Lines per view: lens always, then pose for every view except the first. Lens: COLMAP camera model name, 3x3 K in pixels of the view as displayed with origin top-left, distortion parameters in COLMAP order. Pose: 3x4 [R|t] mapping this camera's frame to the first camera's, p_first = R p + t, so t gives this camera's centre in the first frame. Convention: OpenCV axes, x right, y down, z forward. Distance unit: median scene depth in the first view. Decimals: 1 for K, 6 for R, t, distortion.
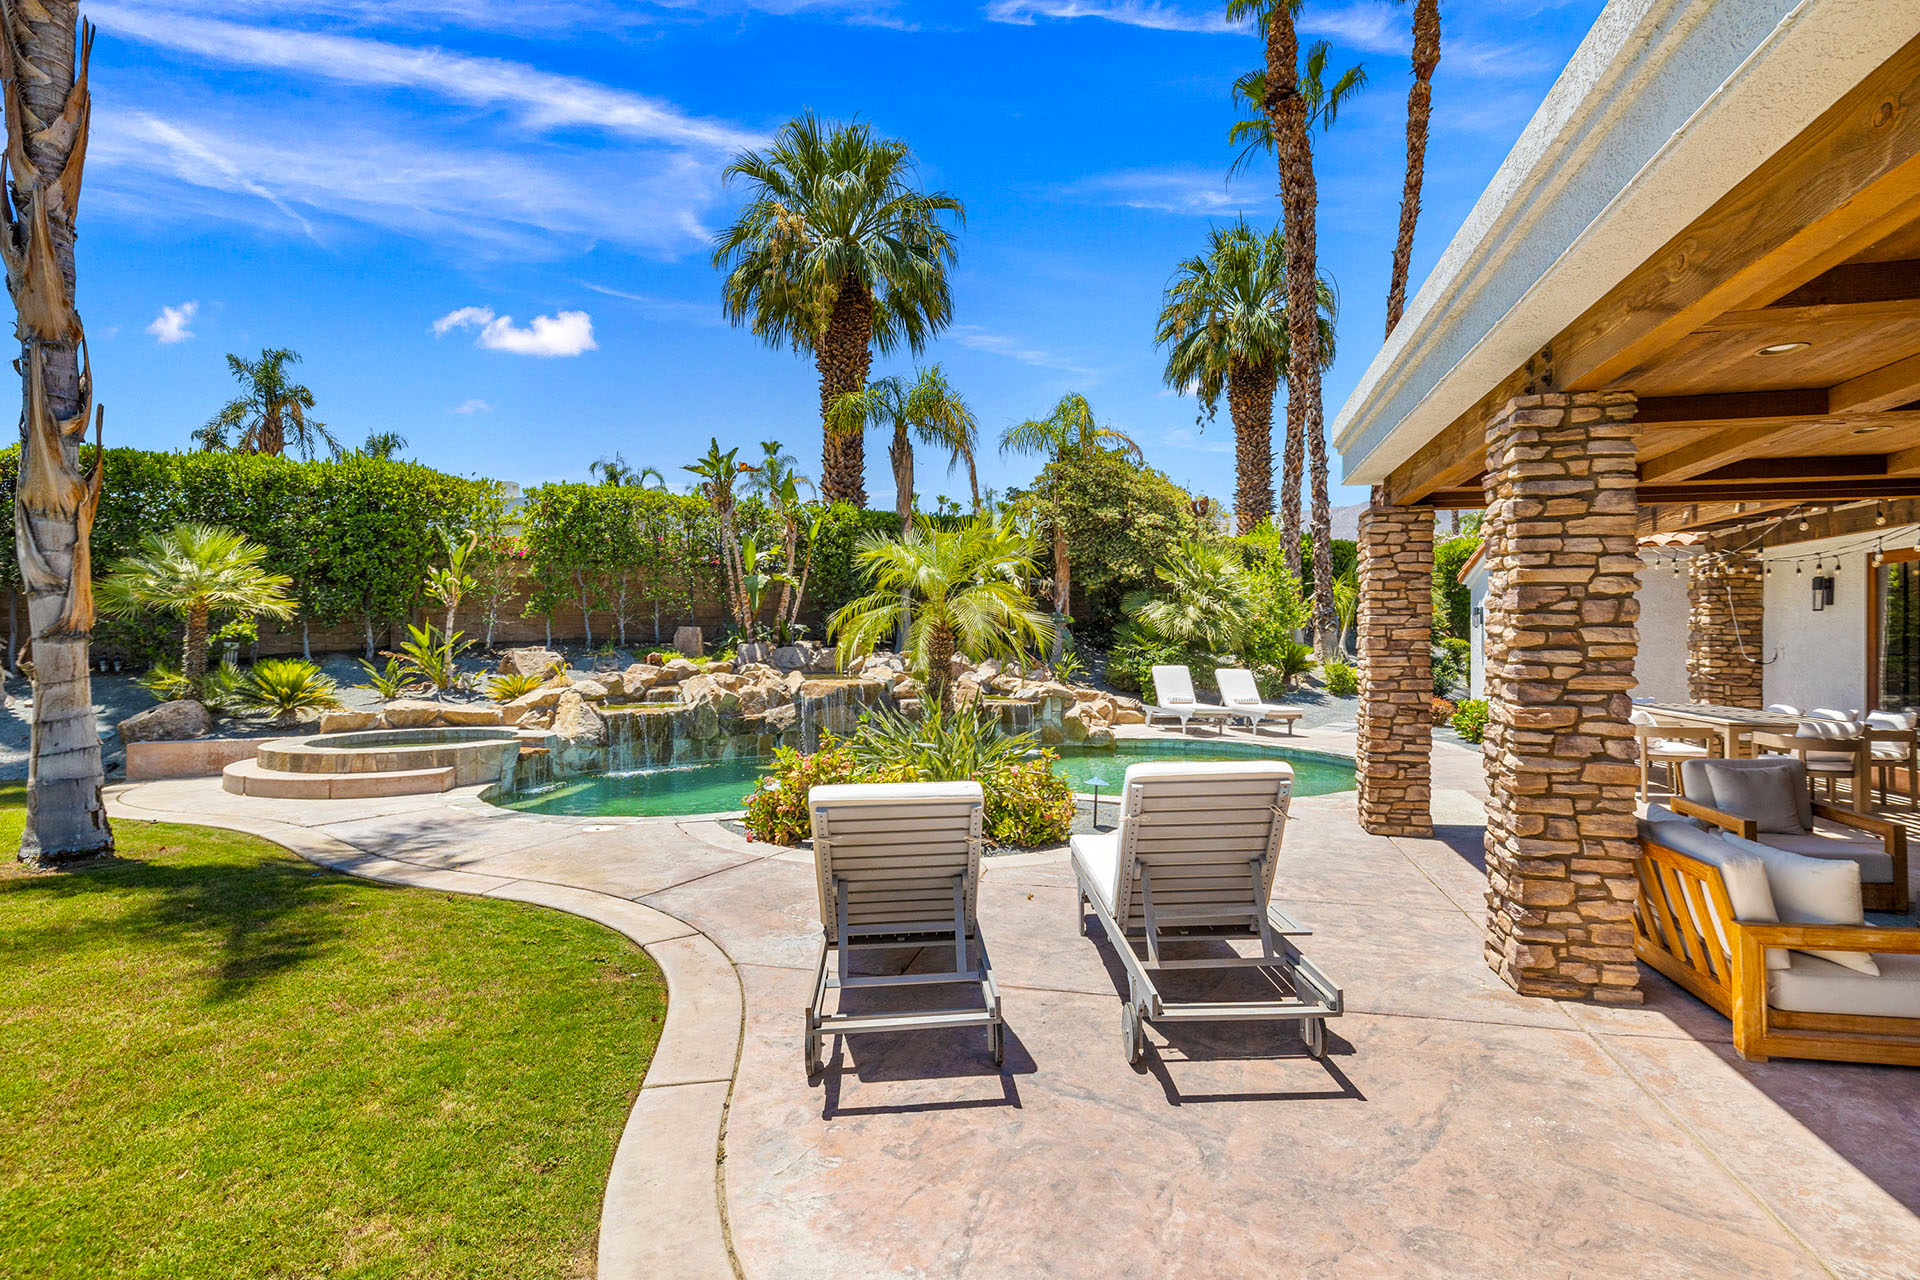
lens RADIAL K [[907.9, 0, 960.0], [0, 907.9, 640.0], [0, 0, 1]] dist [-0.001057, 0.000216]
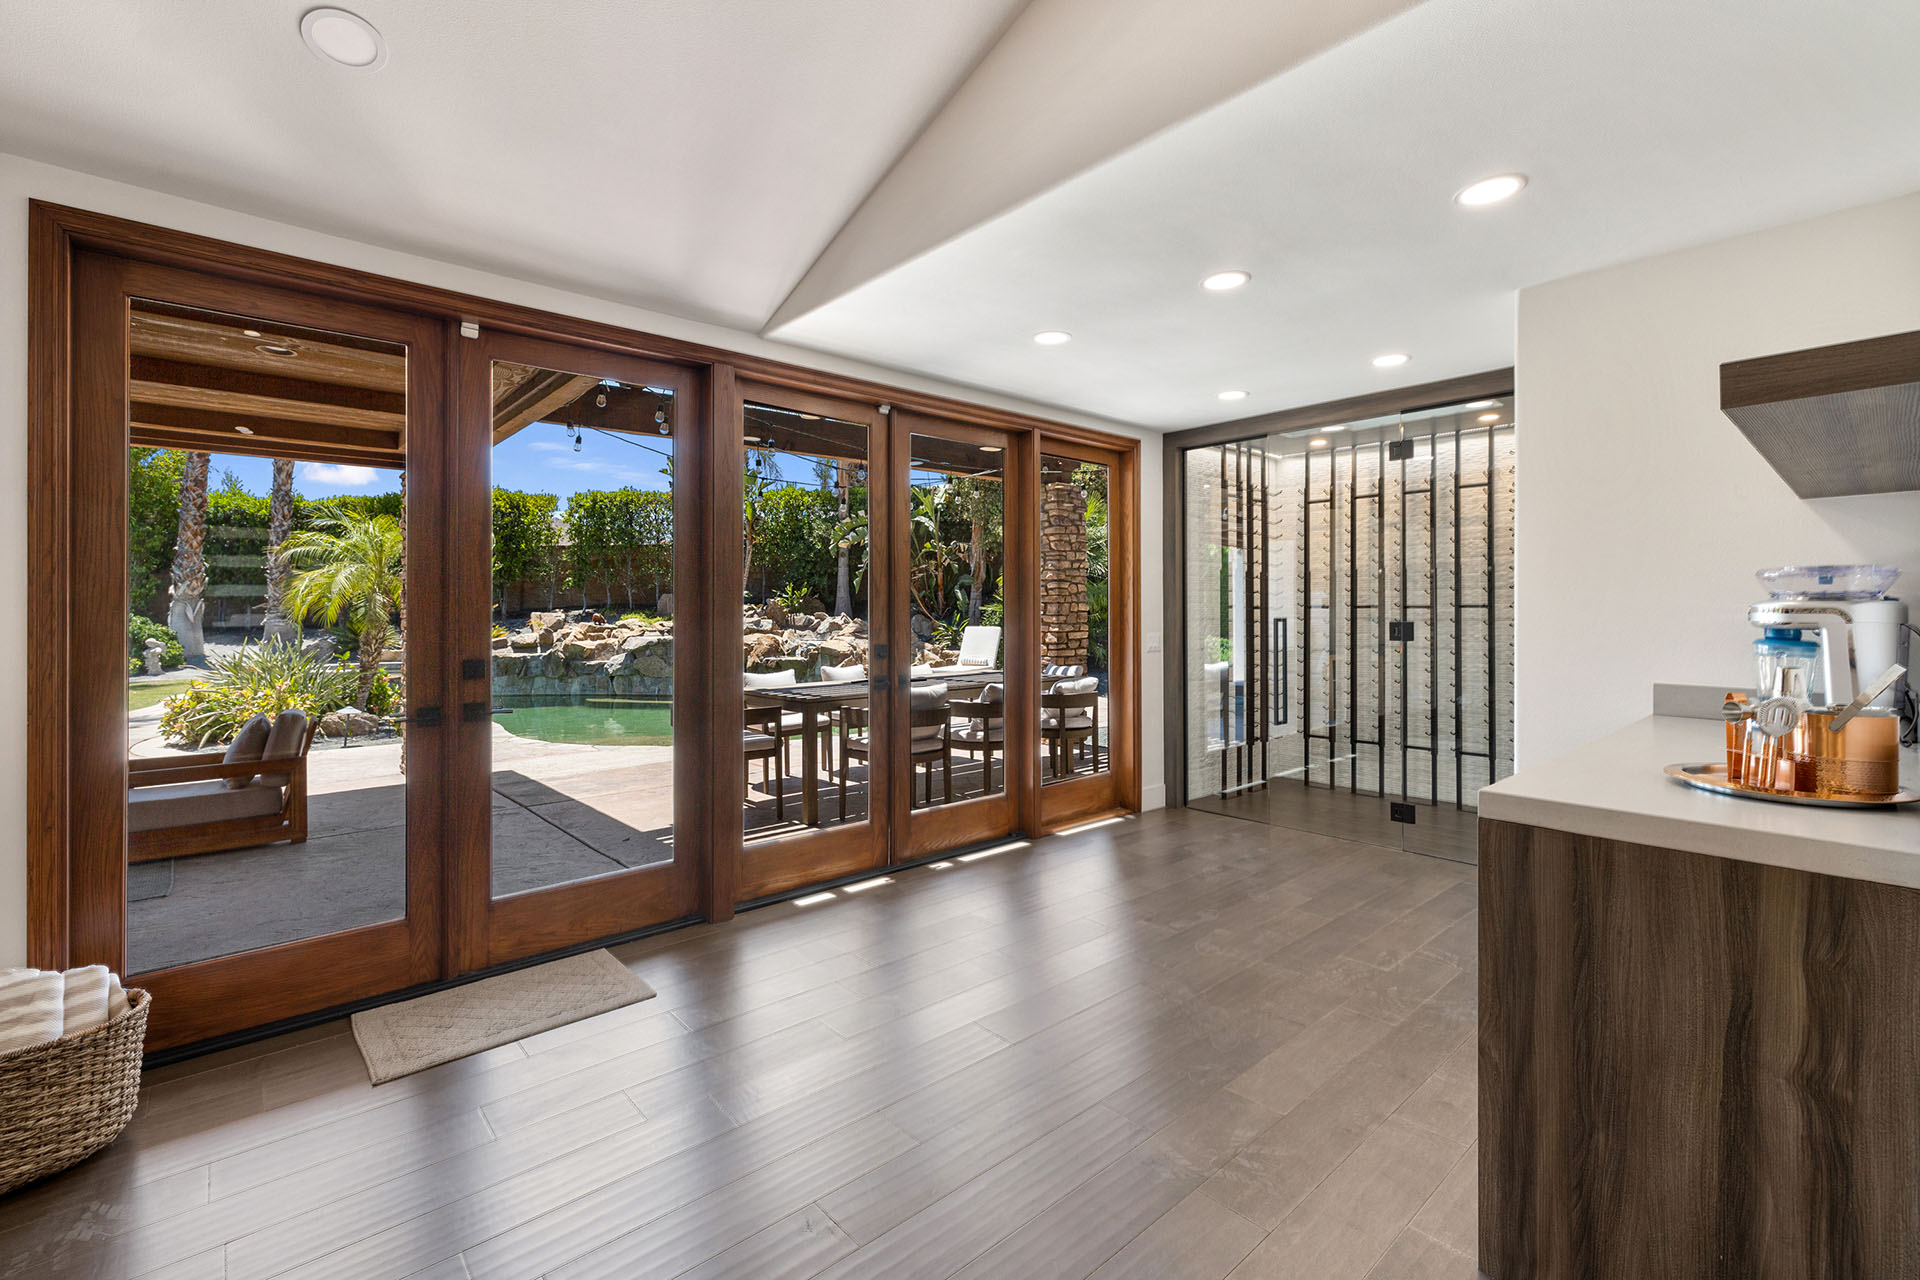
lens RADIAL K [[847.2, 0, 958.2], [0, 847.2, 601.7], [0, 0, 1]] dist [-0.000520, 0.000368]
pose [[0.819428, -0.008897, -0.573113, 0.915803], [0.006717, 0.999960, -0.005920, 0.008193], [0.573143, 0.001002, 0.819455, 0.302665]]
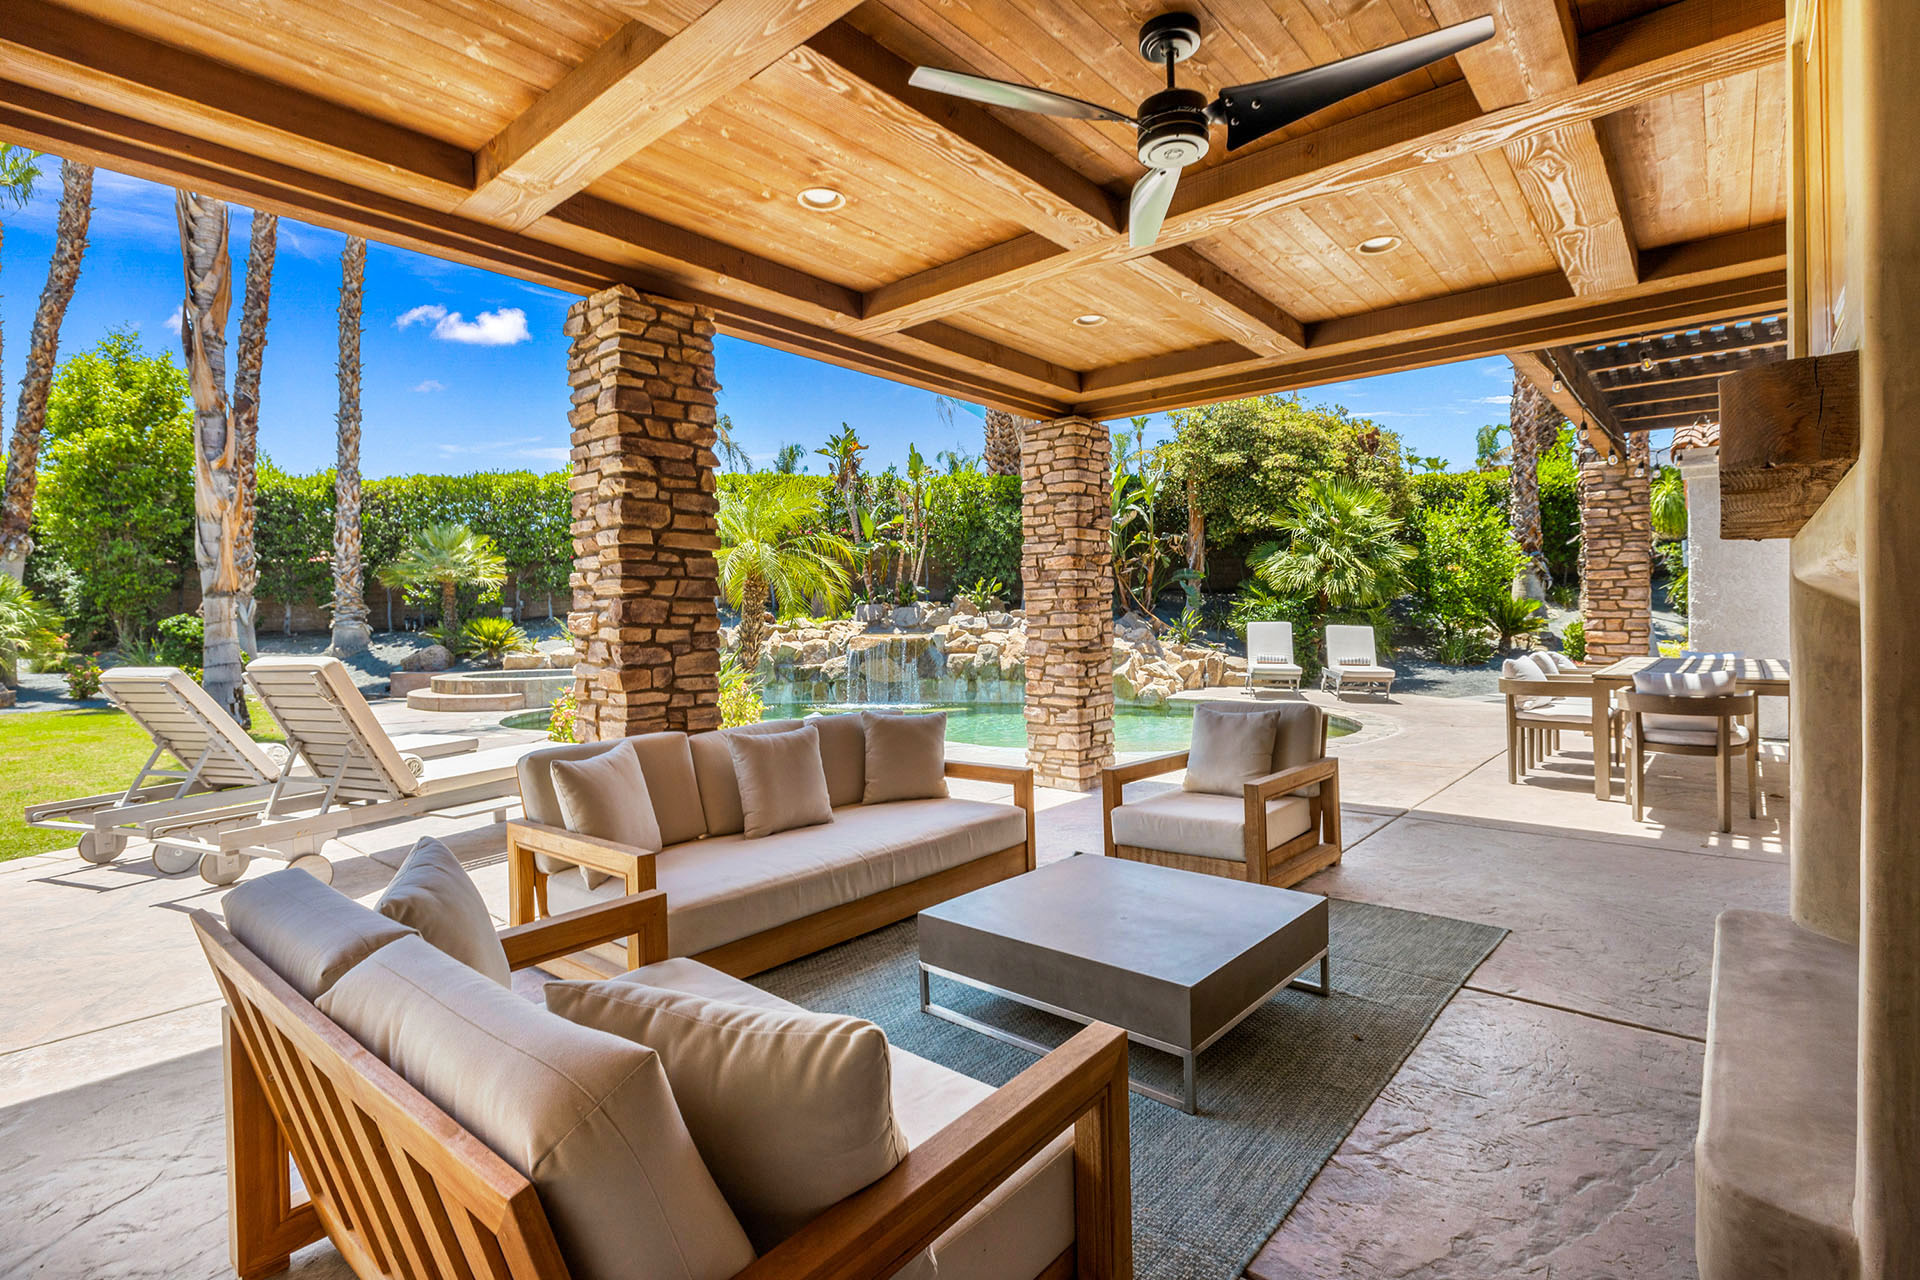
lens RADIAL K [[893.7, 0, 960.5], [0, 893.7, 622.8], [0, 0, 1]] dist [-0.007850, 0.000086]
pose [[0.890354, -0.006844, -0.455218, 0.453741], [0.010734, 0.999925, 0.005961, 0.025733], [0.455143, -0.010193, 0.890360, 0.096298]]
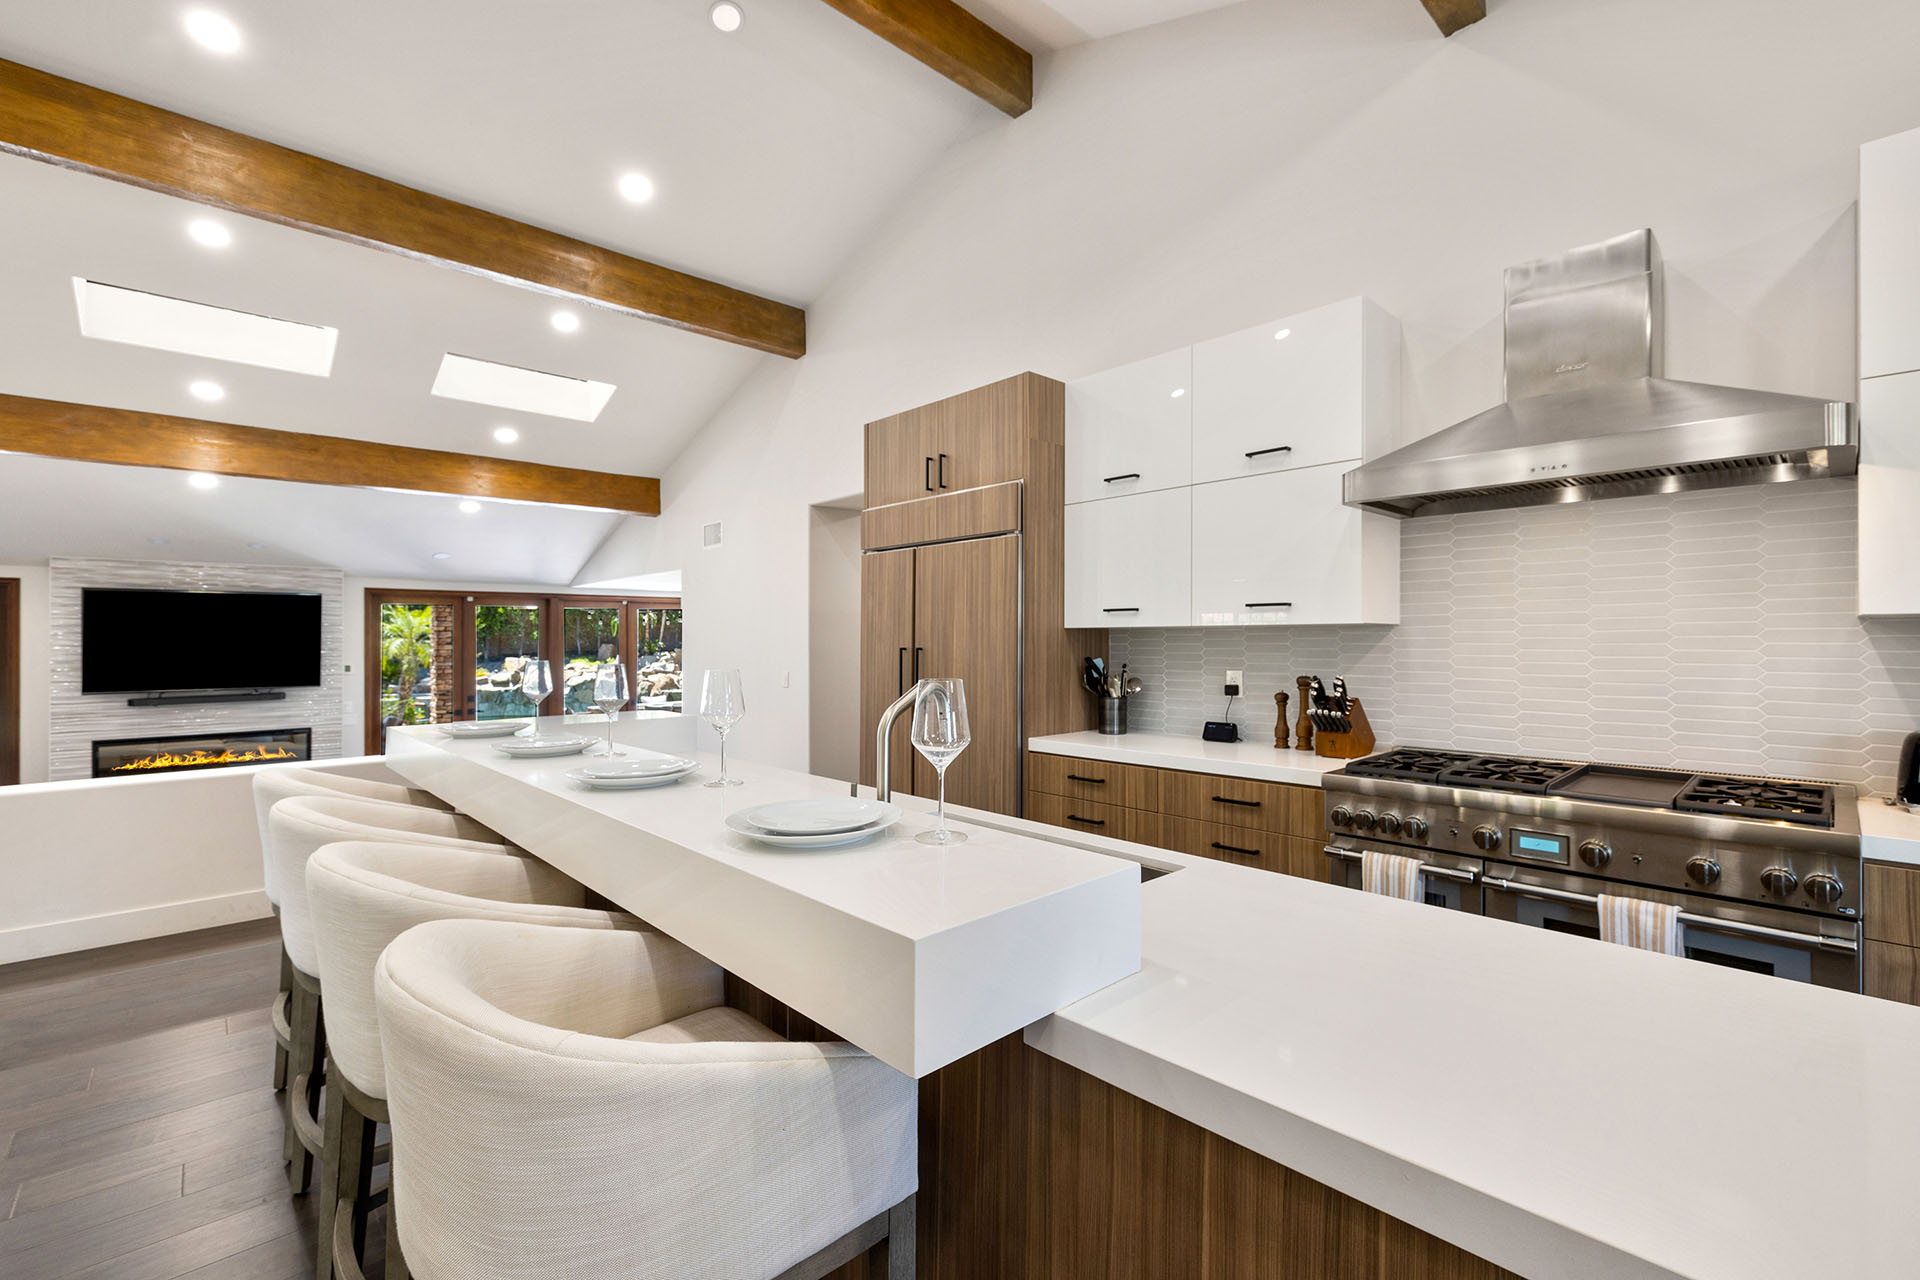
lens RADIAL K [[829.6, 0, 965.9], [0, 829.6, 628.6], [0, 0, 1]] dist [-0.000399, 0.000070]
pose [[0.835600, -0.012087, -0.549205, 1.493985], [0.008867, 0.999924, -0.008515, -0.030761], [0.549266, 0.002245, 0.835644, 0.019229]]
